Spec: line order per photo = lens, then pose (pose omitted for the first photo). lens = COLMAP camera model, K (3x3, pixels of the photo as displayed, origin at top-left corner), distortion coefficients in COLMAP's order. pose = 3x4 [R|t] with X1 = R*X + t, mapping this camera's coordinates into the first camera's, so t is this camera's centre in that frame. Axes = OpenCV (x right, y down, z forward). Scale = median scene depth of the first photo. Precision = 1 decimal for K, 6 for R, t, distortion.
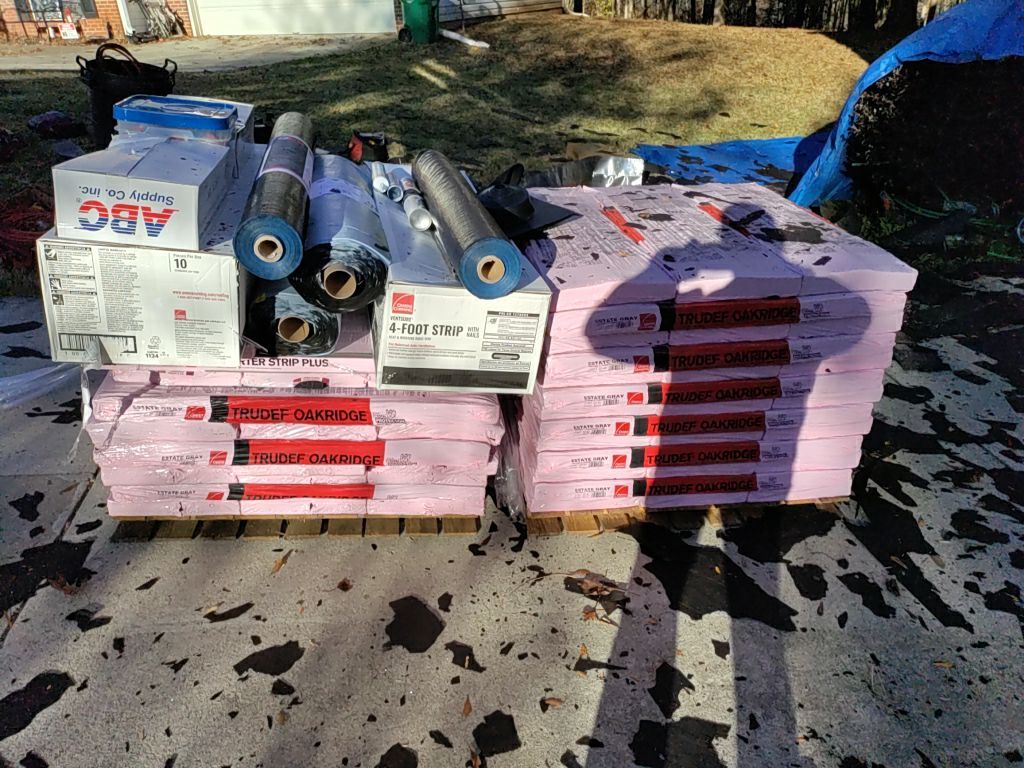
lens RADIAL K [[749.0, 0, 512.0], [0, 749.0, 384.0], [0, 0, 1]] dist [0.048453, -0.066227]
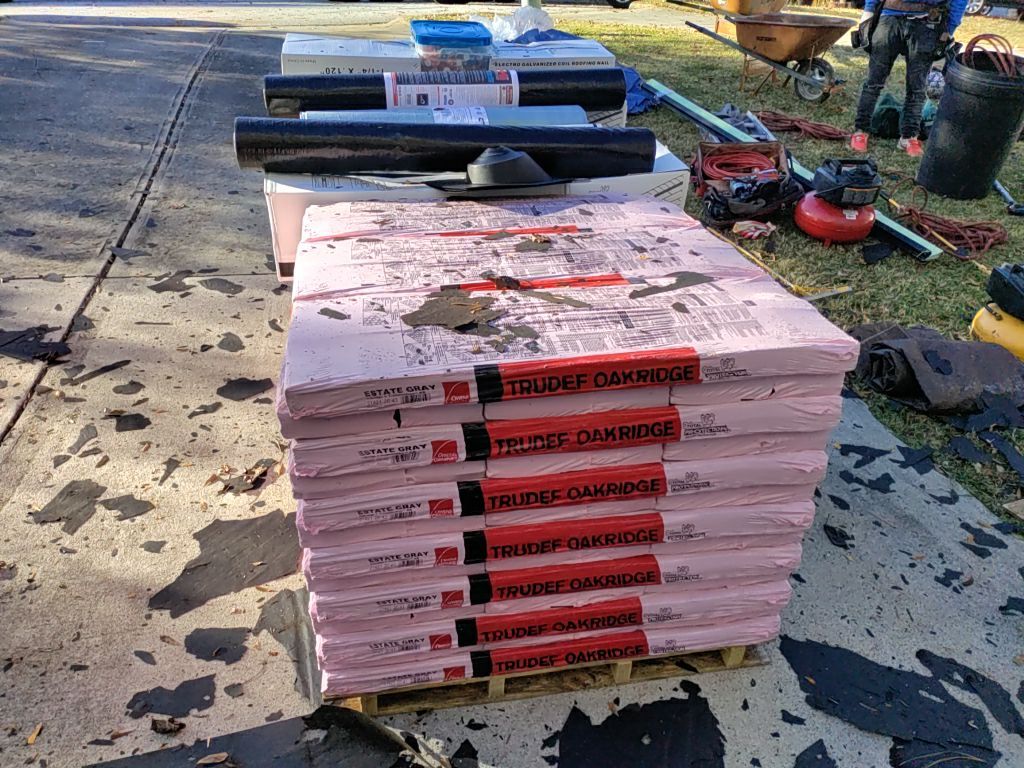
lens RADIAL K [[750.9, 0, 512.0], [0, 750.9, 384.0], [0, 0, 1]] dist [0.054479, -0.057974]
pose [[0.025188, 0.474542, -0.879872, 1.135689], [-0.493453, 0.771355, 0.401890, -0.507946], [0.869407, 0.424053, 0.253593, 1.088534]]
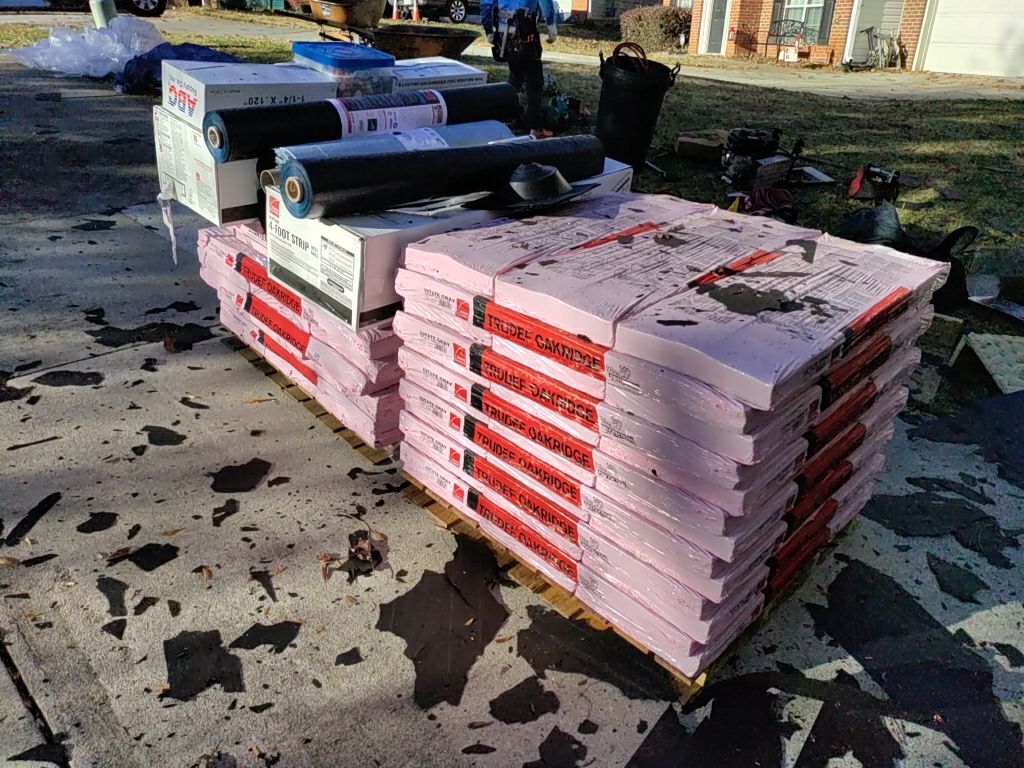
lens RADIAL K [[749.0, 0, 512.0], [0, 749.0, 384.0], [0, 0, 1]] dist [0.048453, -0.066227]
pose [[0.599224, 0.382050, -0.703539, 0.925650], [-0.412414, 0.900521, 0.137755, -0.157120], [0.686181, 0.207603, 0.697177, 0.437125]]
